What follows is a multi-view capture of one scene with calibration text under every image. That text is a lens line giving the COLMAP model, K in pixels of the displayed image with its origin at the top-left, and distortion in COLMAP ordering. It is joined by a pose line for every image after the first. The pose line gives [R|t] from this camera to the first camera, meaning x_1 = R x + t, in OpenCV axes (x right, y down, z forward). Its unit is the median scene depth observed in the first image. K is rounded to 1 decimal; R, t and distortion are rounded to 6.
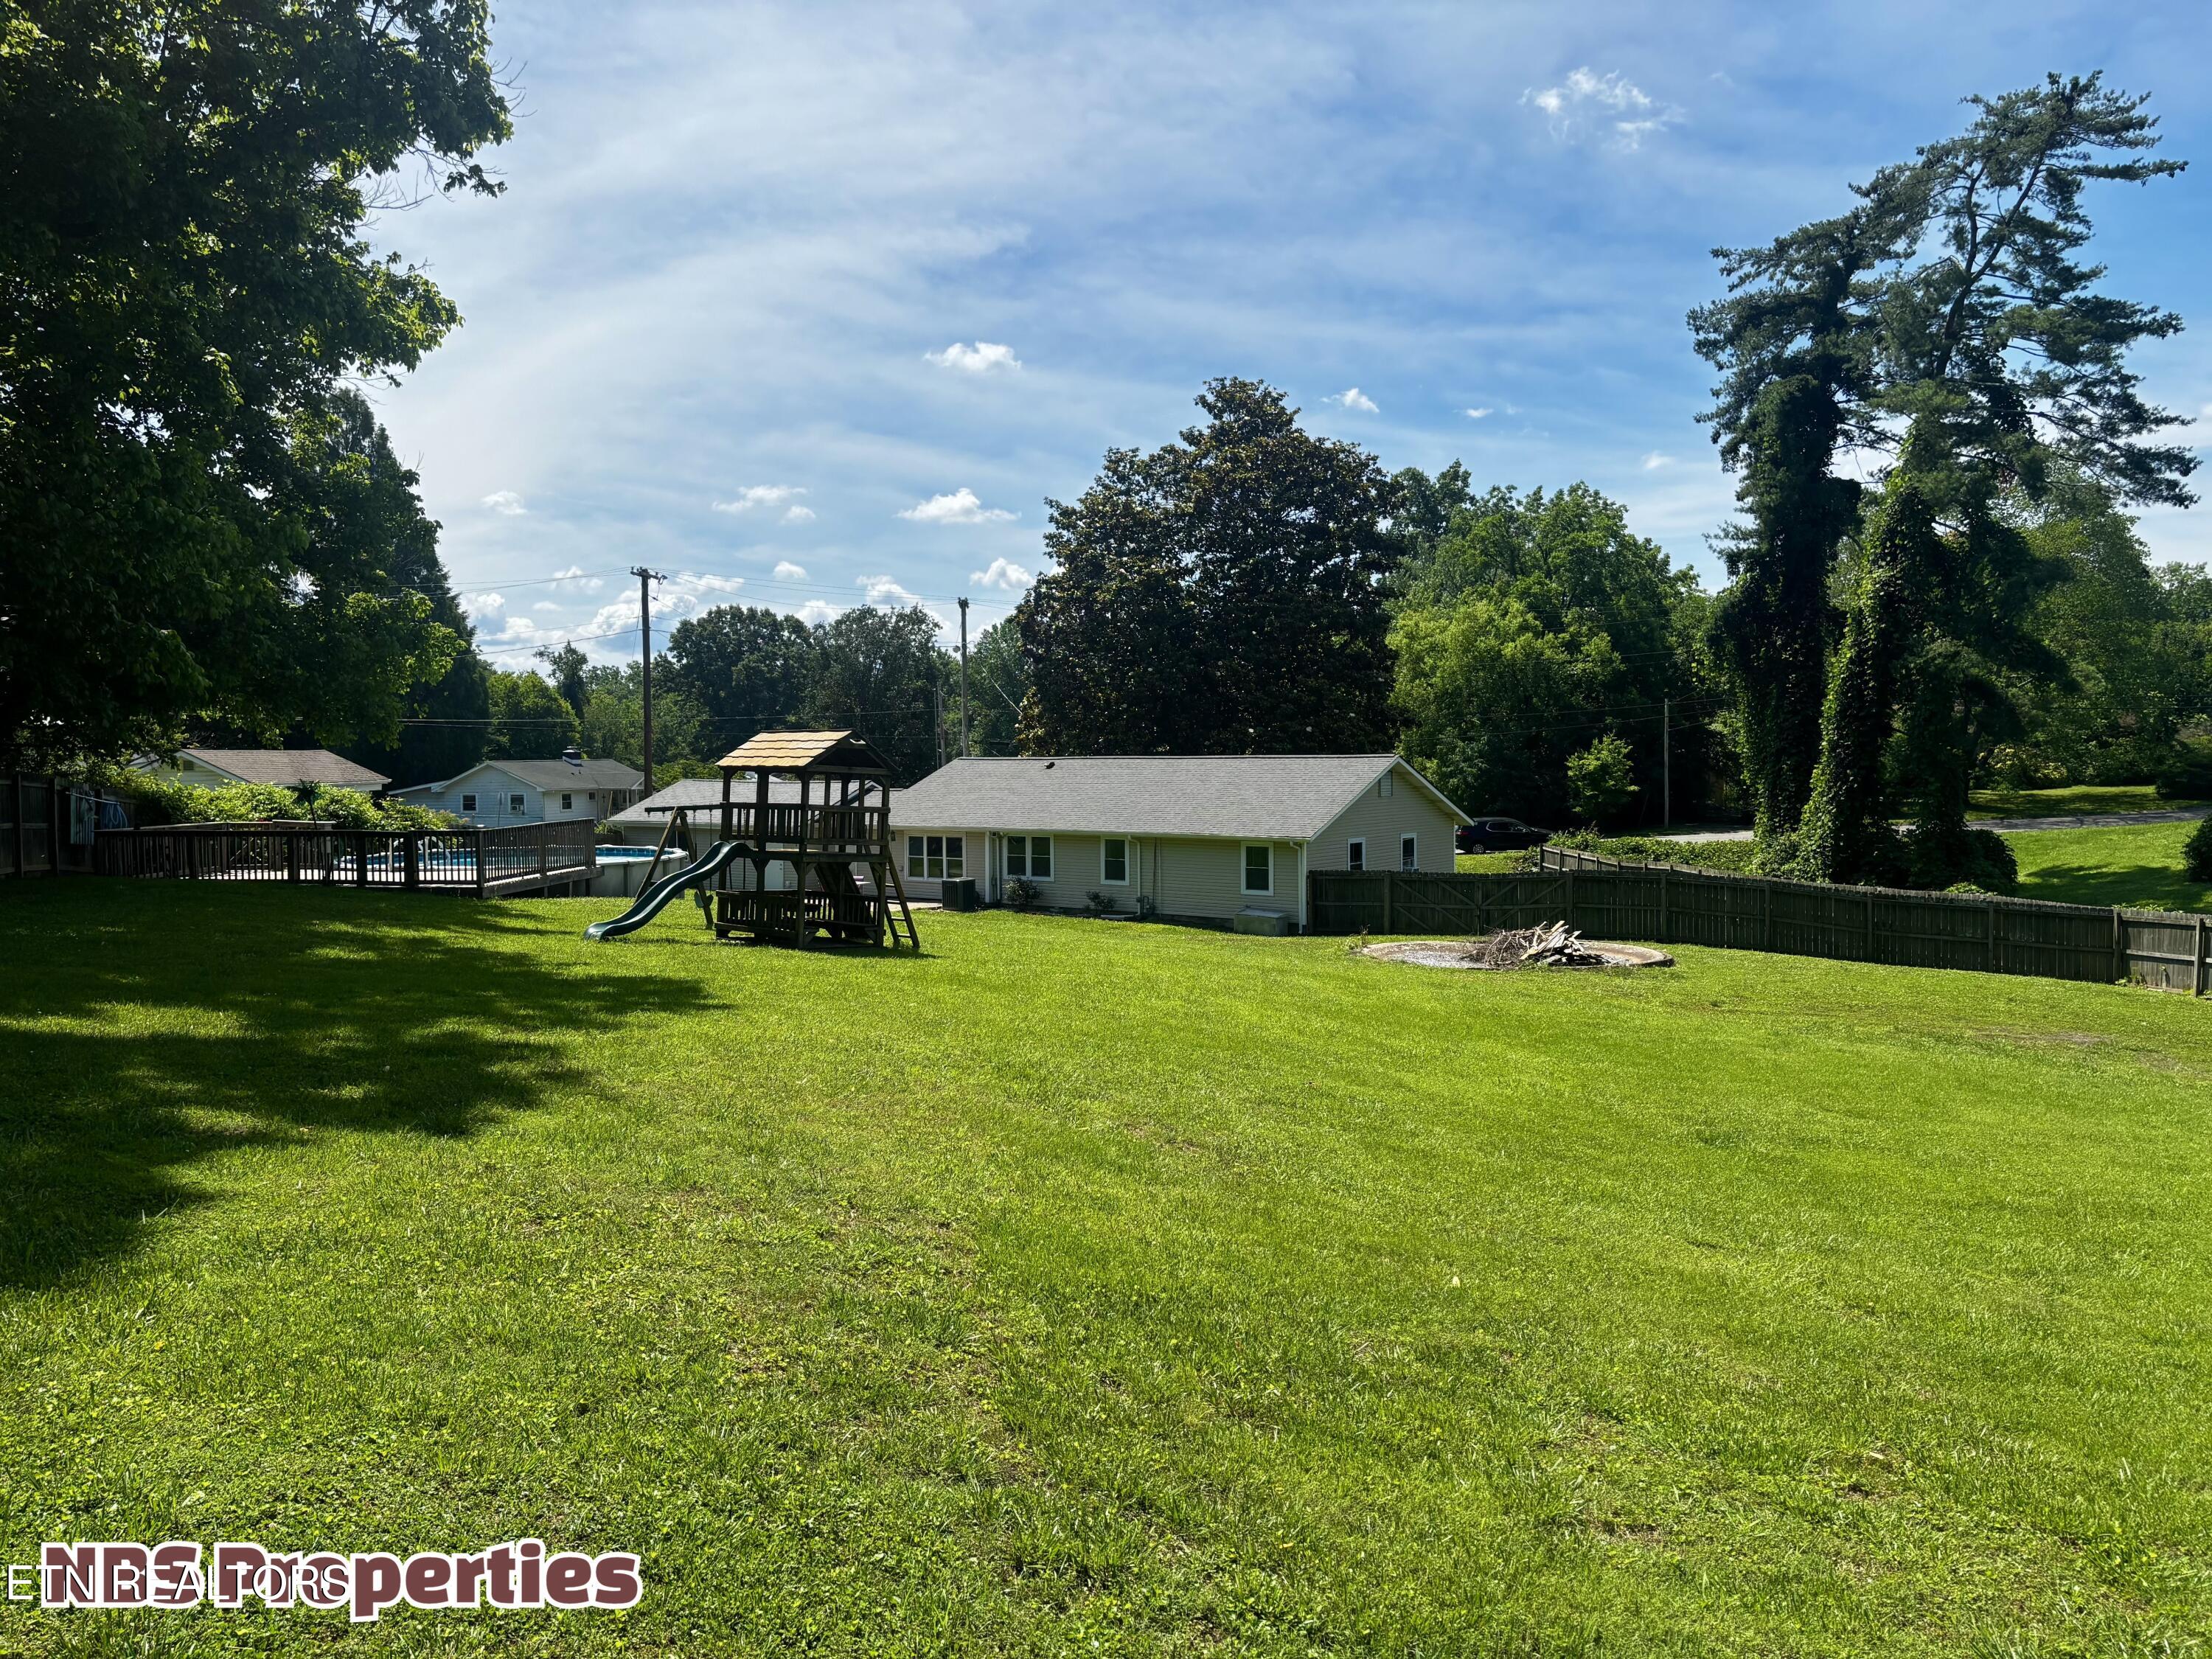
lens RADIAL K [[1720.0, 0, 1110.4], [0, 1720.0, 821.5], [0, 0, 1]] dist [0.034667, -0.000682]
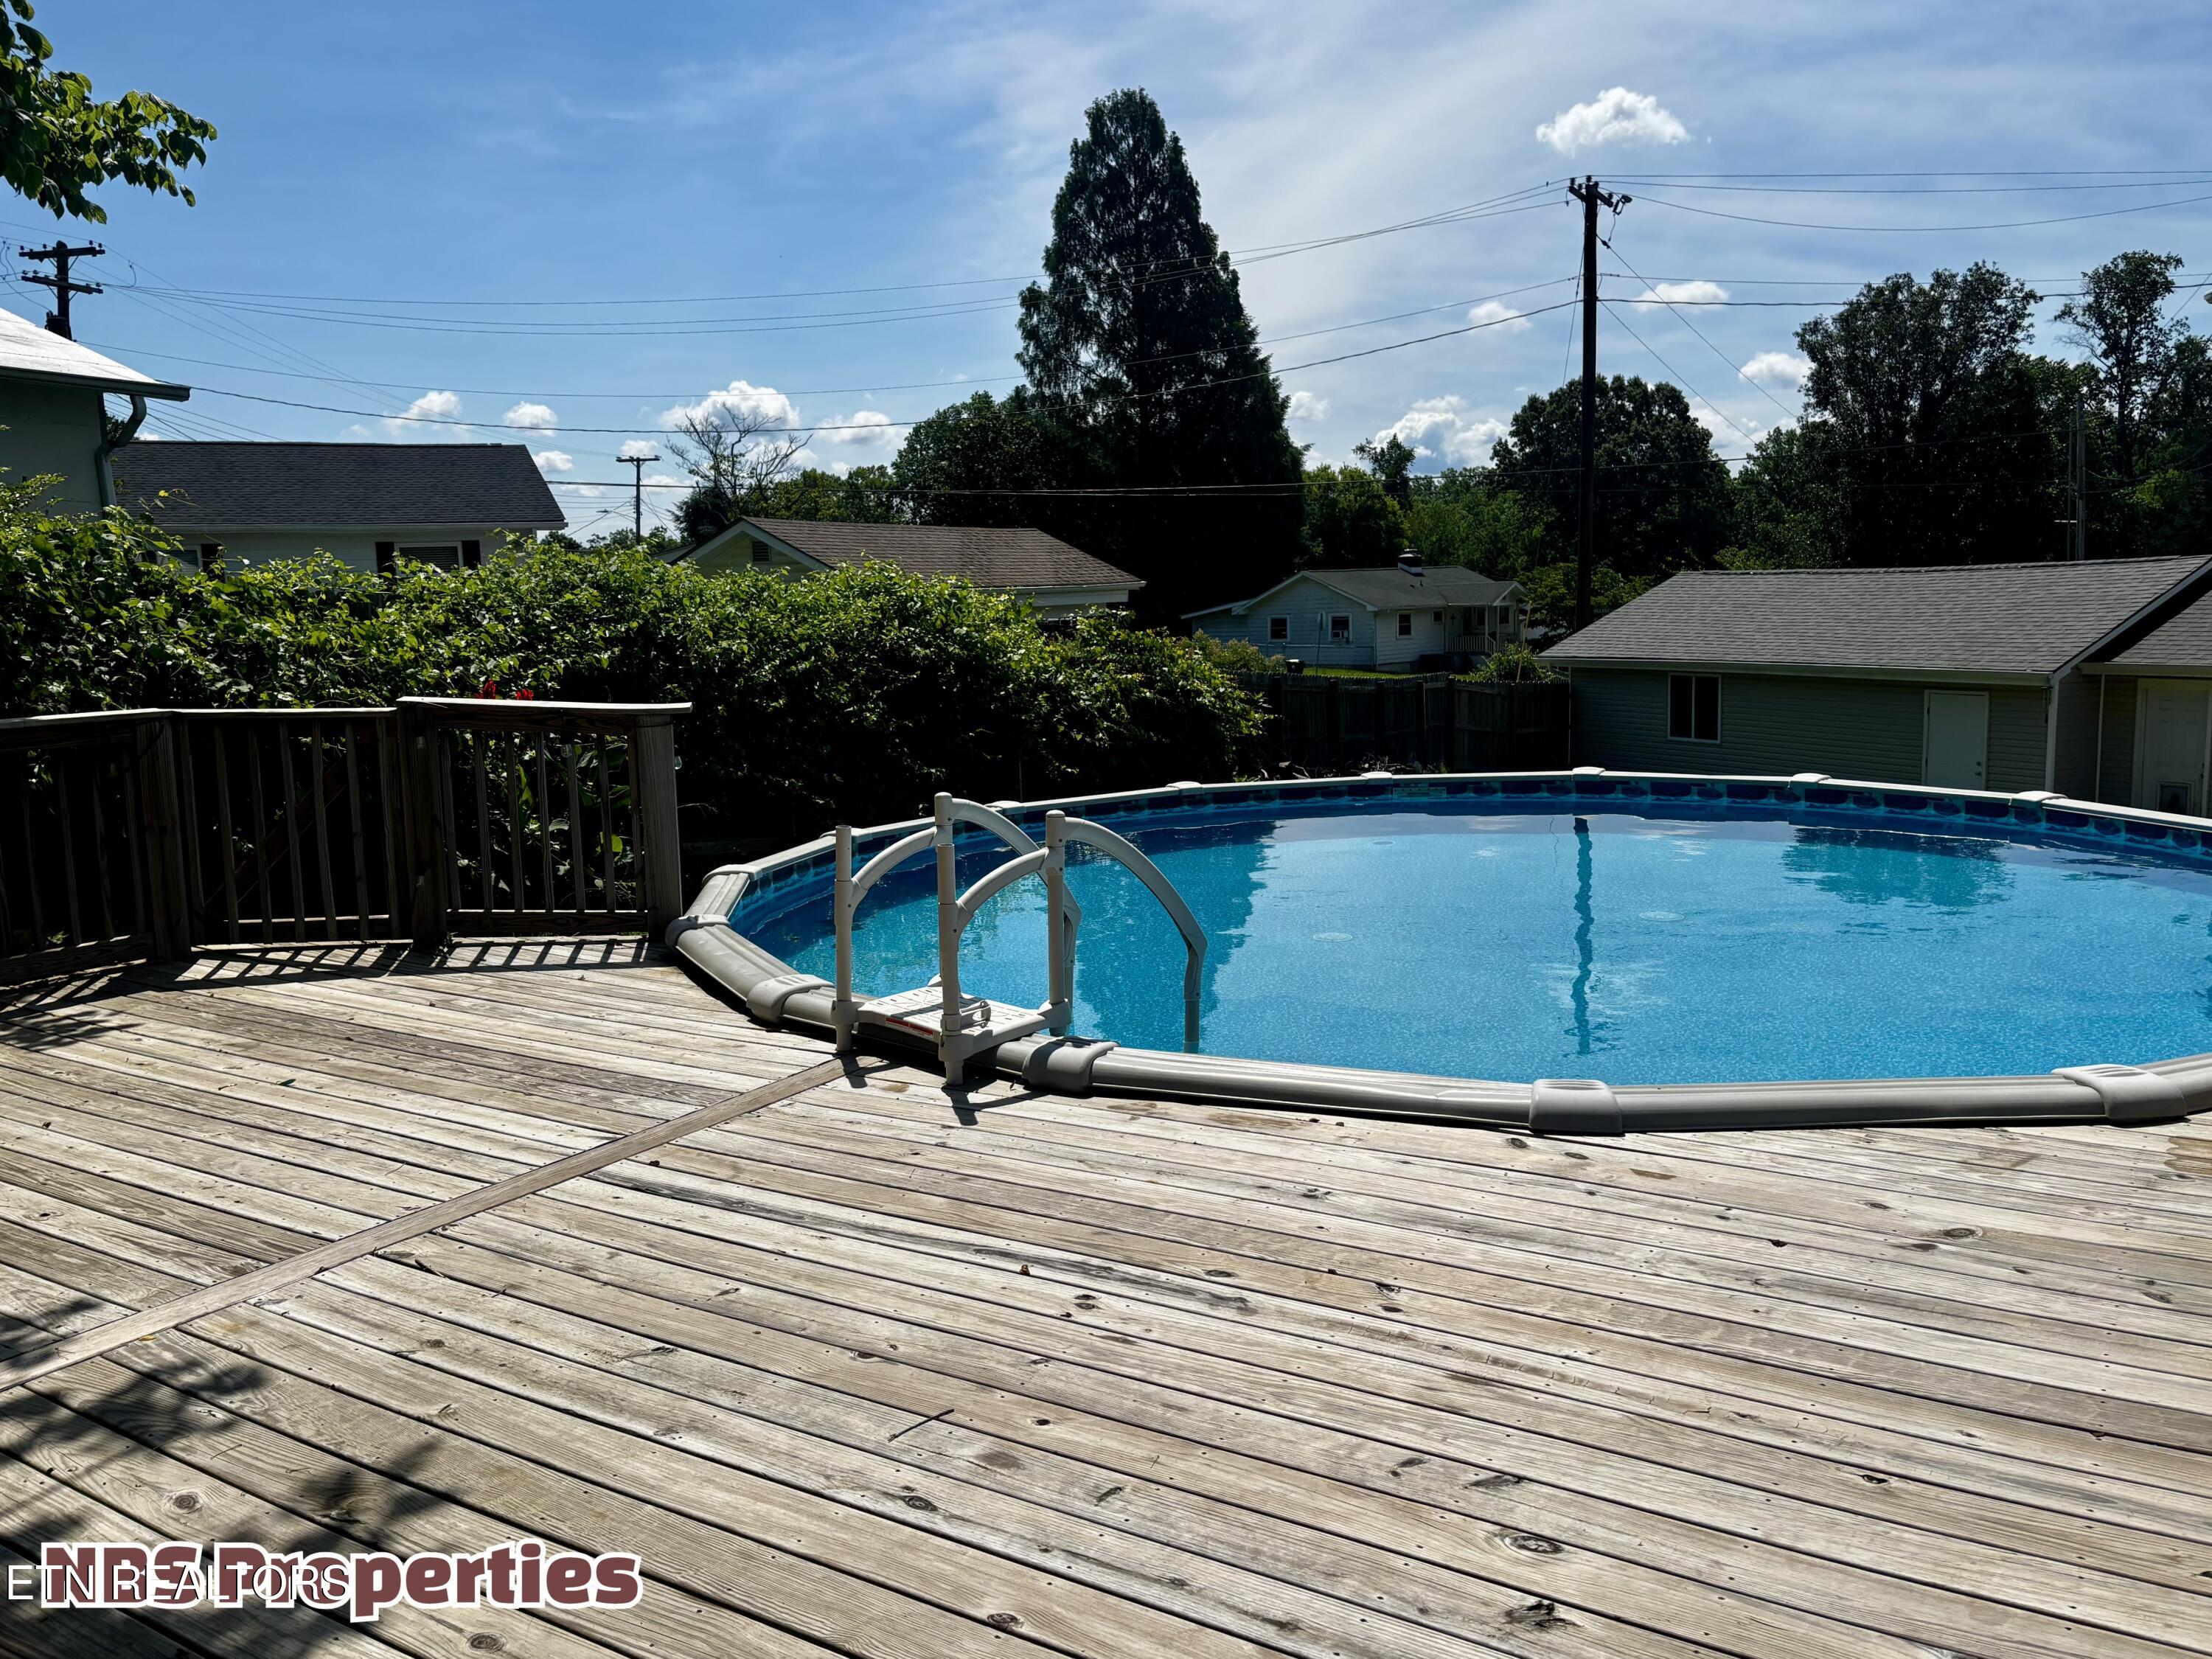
lens RADIAL K [[1747.2, 0, 1047.3], [0, 1747.2, 892.3], [0, 0, 1]] dist [-0.000010, -0.011086]
pose [[0.885006, 0.058185, -0.461930, -0.182954], [0.006567, 0.990501, 0.137346, -0.003527], [0.465534, -0.124585, 0.876217, 0.485587]]
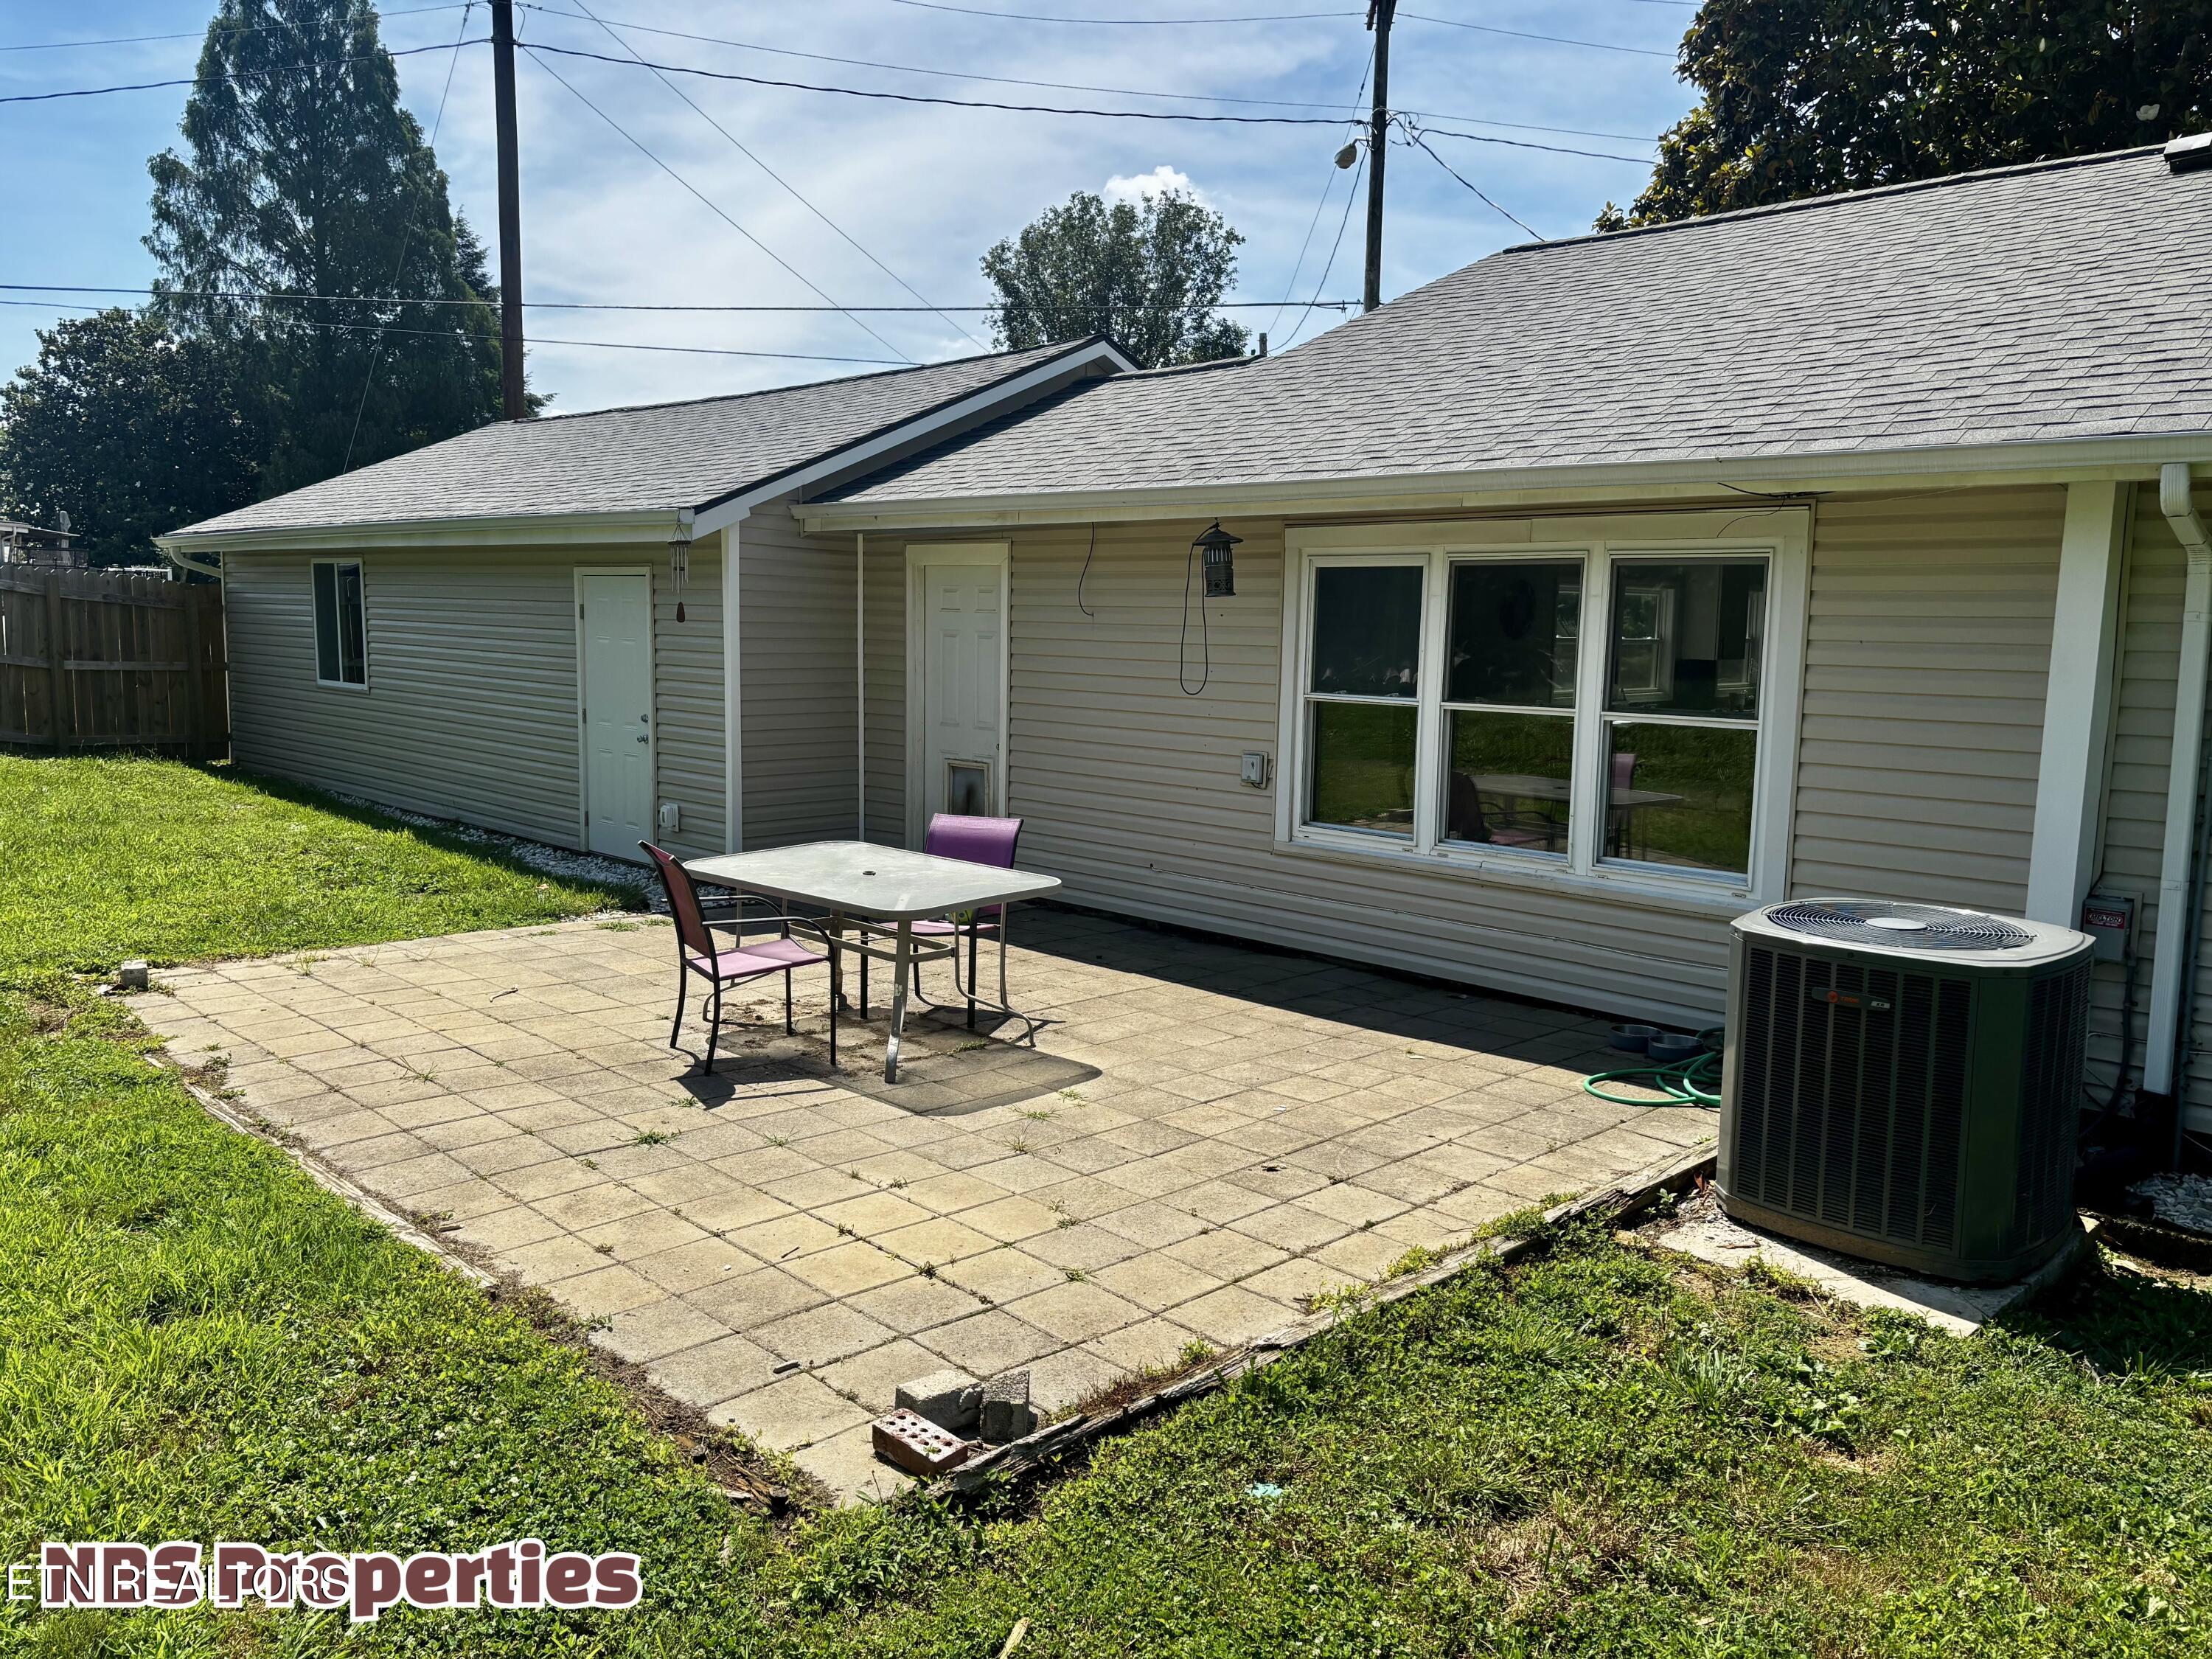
lens RADIAL K [[1720.0, 0, 1110.4], [0, 1720.0, 821.5], [0, 0, 1]] dist [0.034667, -0.000682]
pose [[0.989548, 0.043301, -0.137550, -0.103324], [-0.032034, 0.996027, 0.083091, 0.017379], [0.140602, -0.077817, 0.987003, 0.757487]]
